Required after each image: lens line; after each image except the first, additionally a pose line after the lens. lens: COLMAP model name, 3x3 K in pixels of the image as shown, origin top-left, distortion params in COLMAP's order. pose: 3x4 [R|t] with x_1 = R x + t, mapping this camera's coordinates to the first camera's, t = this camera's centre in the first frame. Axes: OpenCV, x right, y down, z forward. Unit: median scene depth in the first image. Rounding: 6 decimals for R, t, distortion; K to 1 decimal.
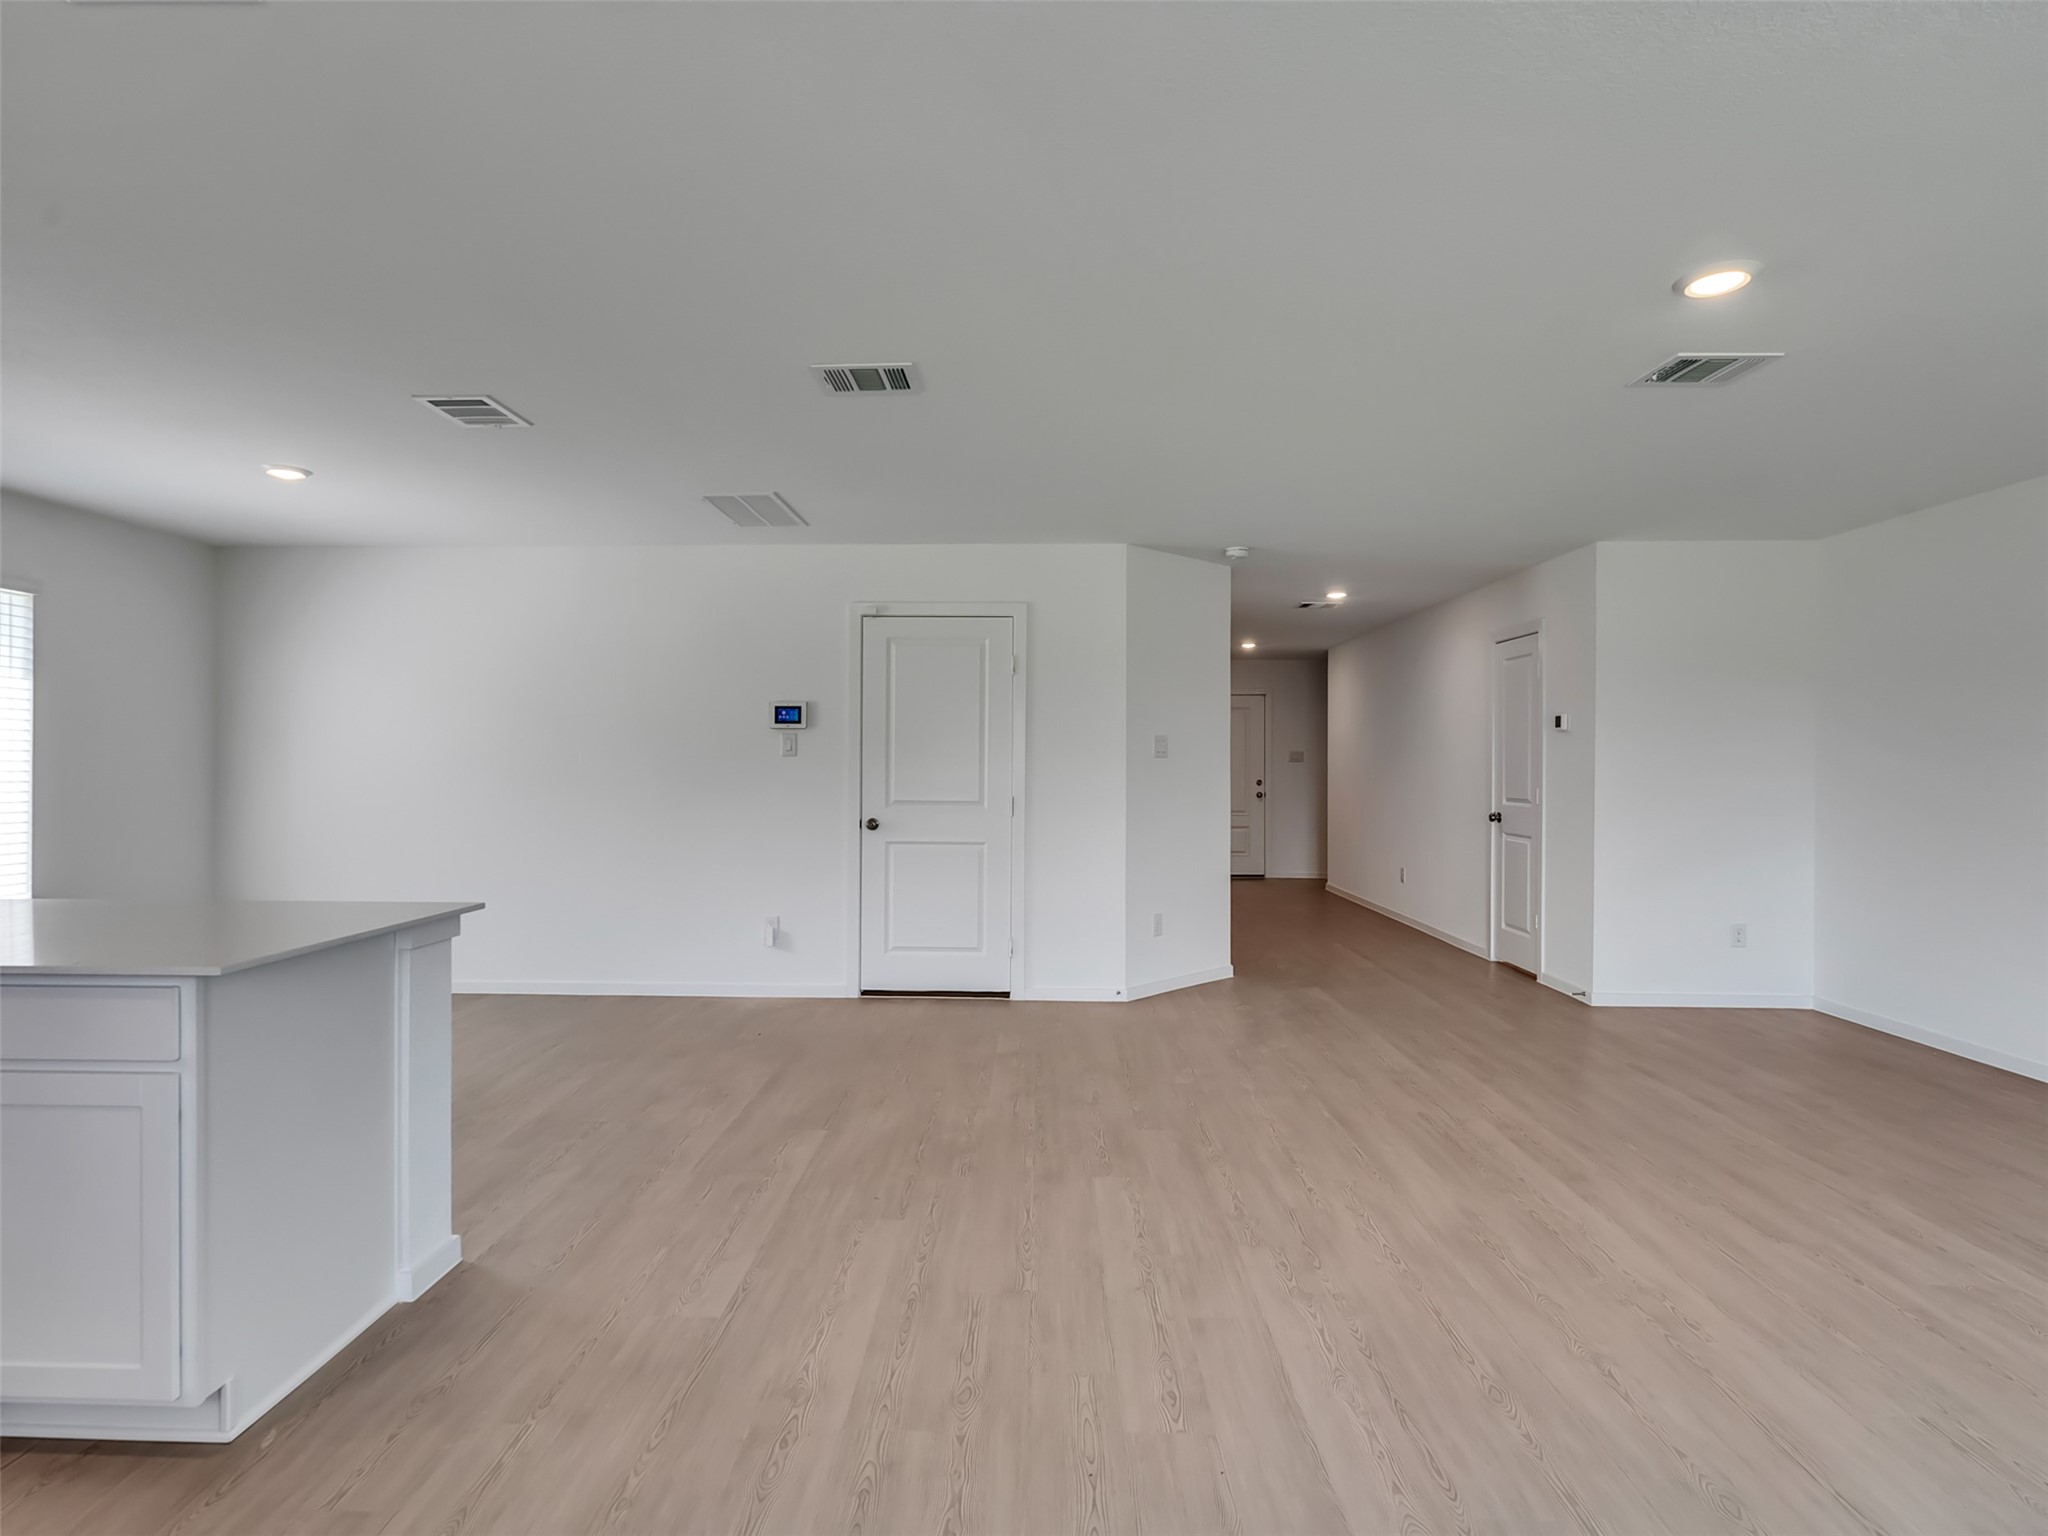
lens RADIAL K [[1048.8, 0, 998.5], [0, 1048.8, 771.5], [0, 0, 1]] dist [-0.004880, 0.004129]
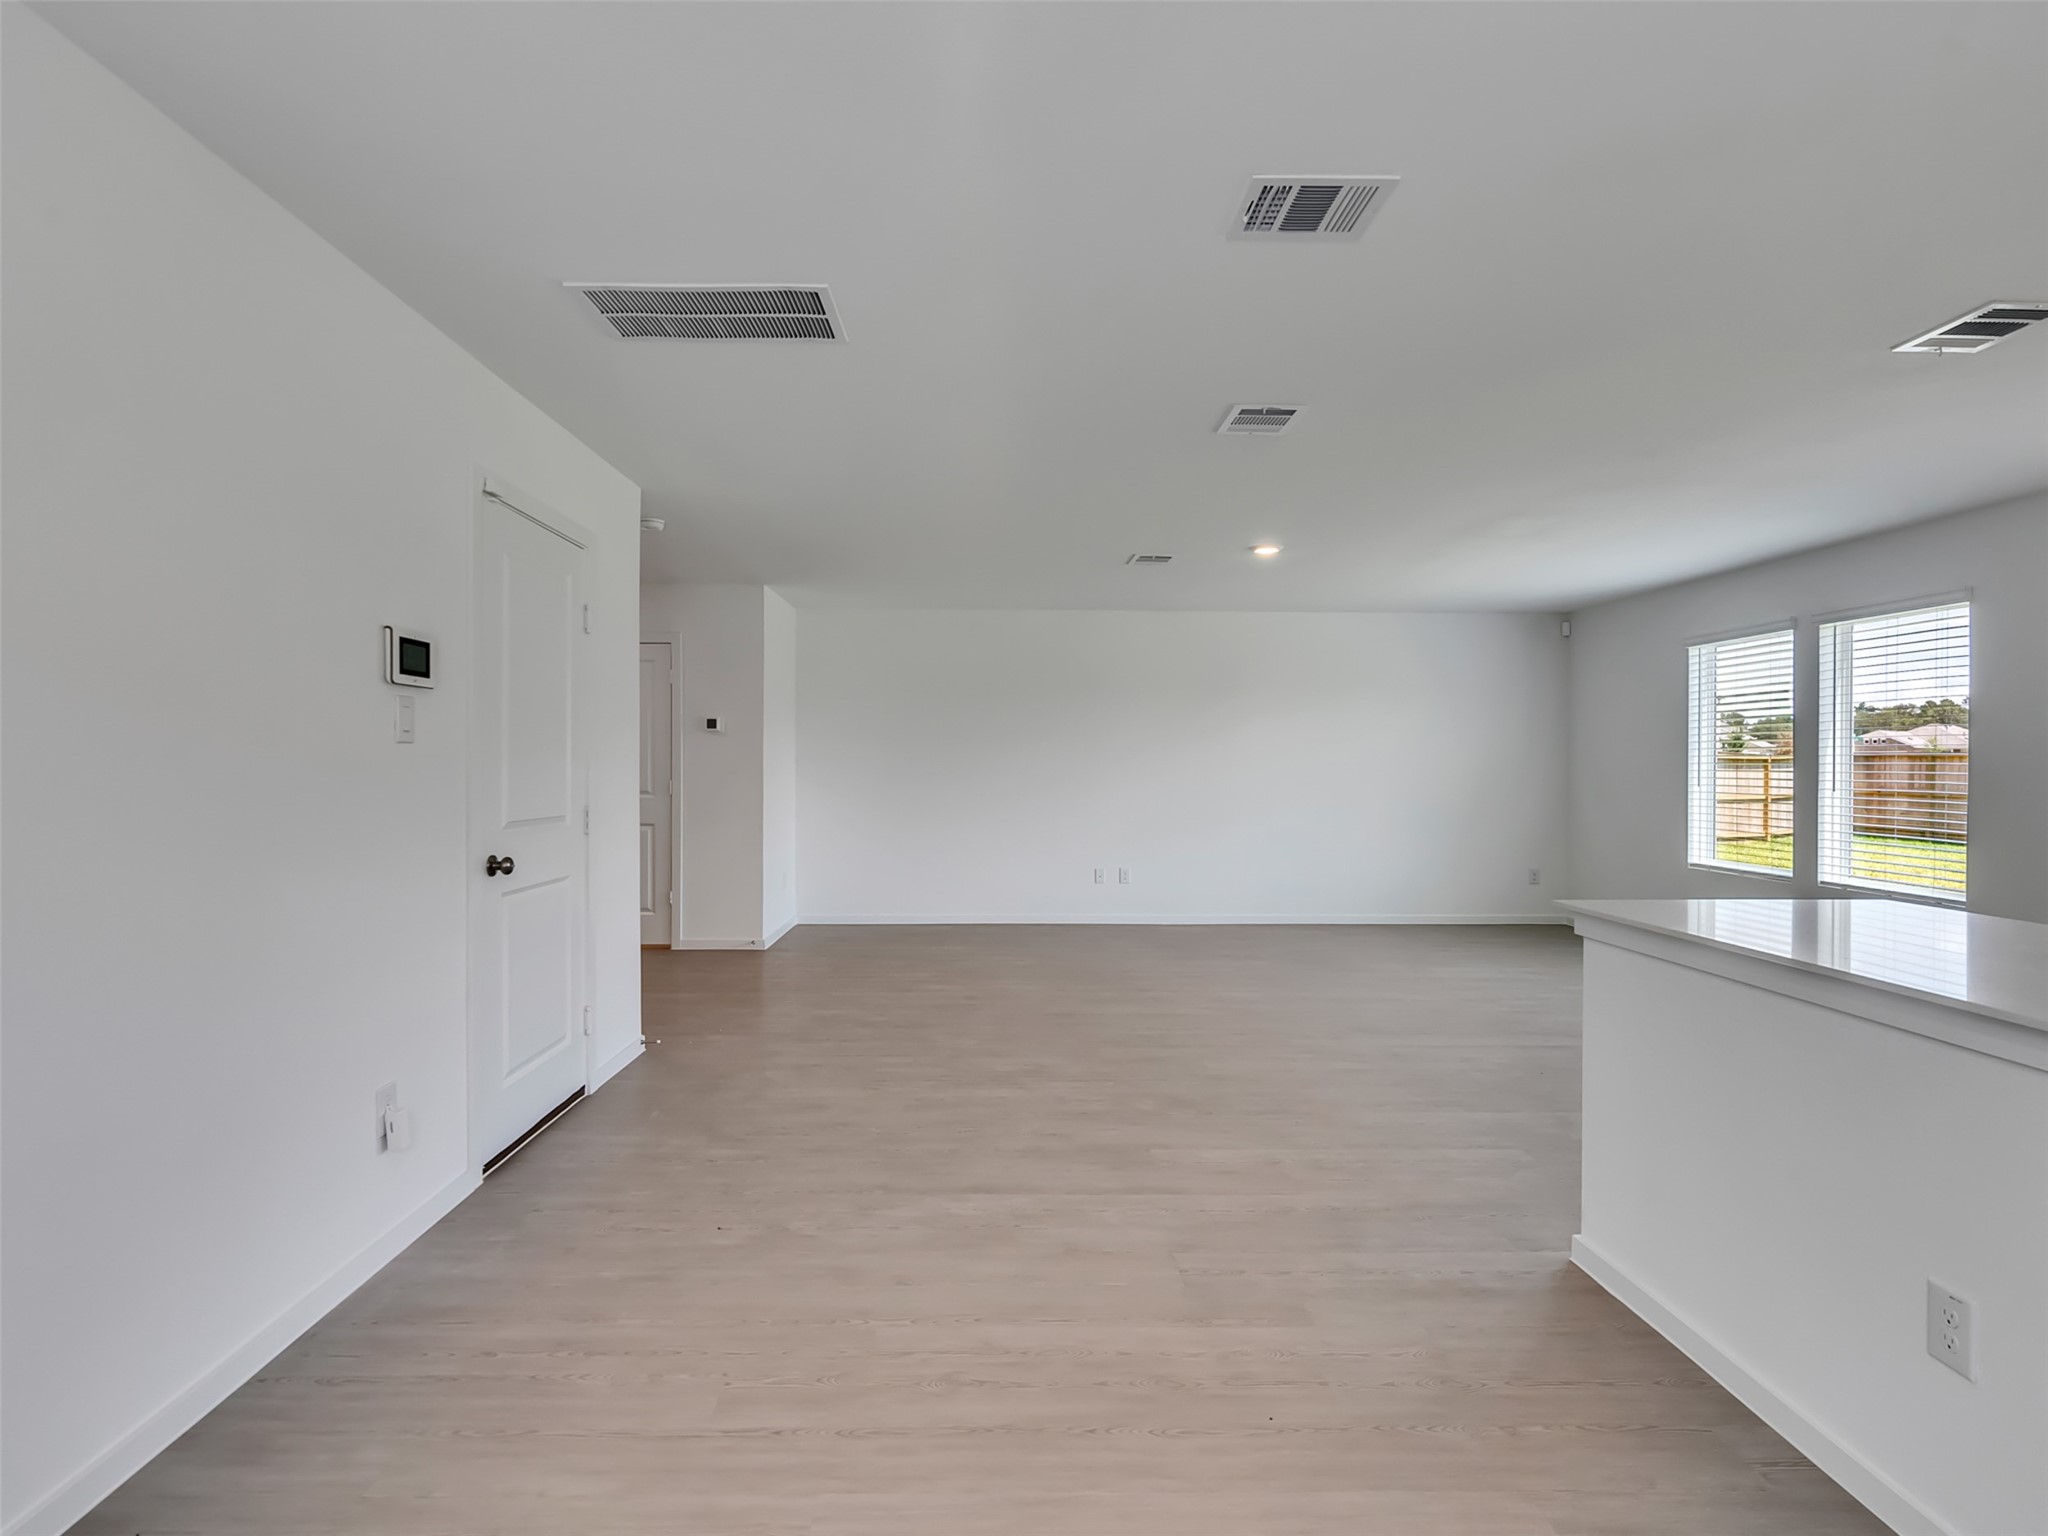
lens RADIAL K [[1048.8, 0, 1004.9], [0, 1048.8, 770.8], [0, 0, 1]] dist [-0.004880, 0.004129]
pose [[-0.055094, -0.010805, 0.998423, -0.705027], [0.005017, 0.999926, 0.011098, -0.005658], [-0.998469, 0.005621, -0.055035, 0.760732]]
